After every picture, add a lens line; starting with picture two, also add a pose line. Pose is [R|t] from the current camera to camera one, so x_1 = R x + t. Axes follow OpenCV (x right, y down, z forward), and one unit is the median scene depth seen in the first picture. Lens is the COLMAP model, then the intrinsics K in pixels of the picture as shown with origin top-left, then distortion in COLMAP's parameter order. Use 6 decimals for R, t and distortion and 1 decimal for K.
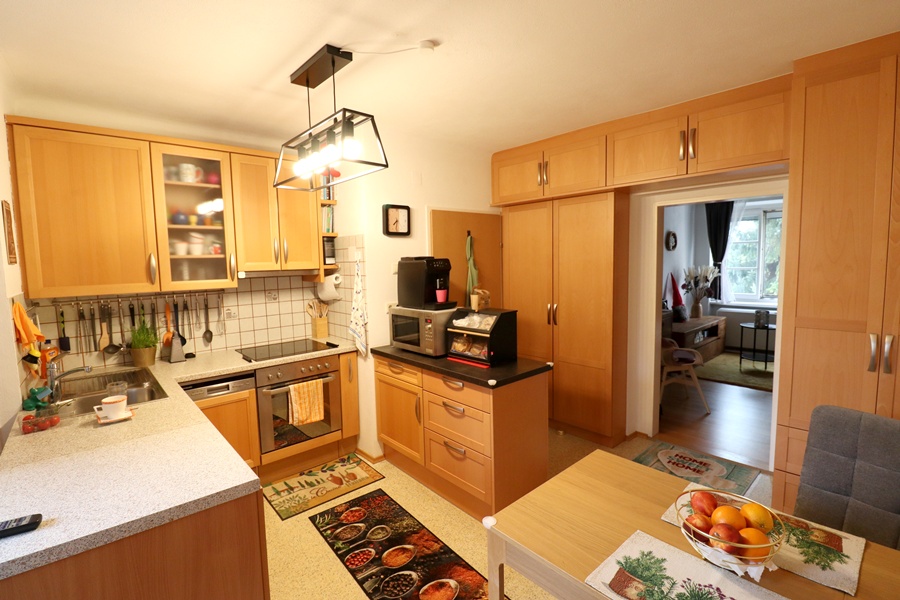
lens RADIAL K [[421.9, 0, 450.3], [0, 421.9, 296.7], [0, 0, 1]] dist [-0.005775, -0.001768]
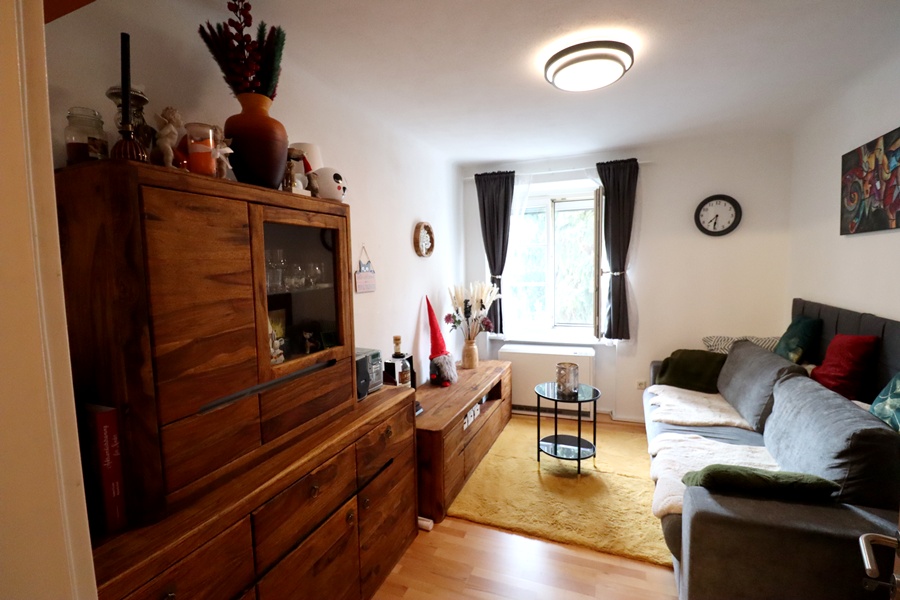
lens RADIAL K [[421.9, 0, 449.7], [0, 421.9, 298.9], [0, 0, 1]] dist [-0.005775, -0.001768]
pose [[0.898784, -0.030362, 0.437338, 0.307019], [0.041514, 0.999010, -0.015959, -0.042588], [-0.436421, 0.032500, 0.899155, 0.481714]]
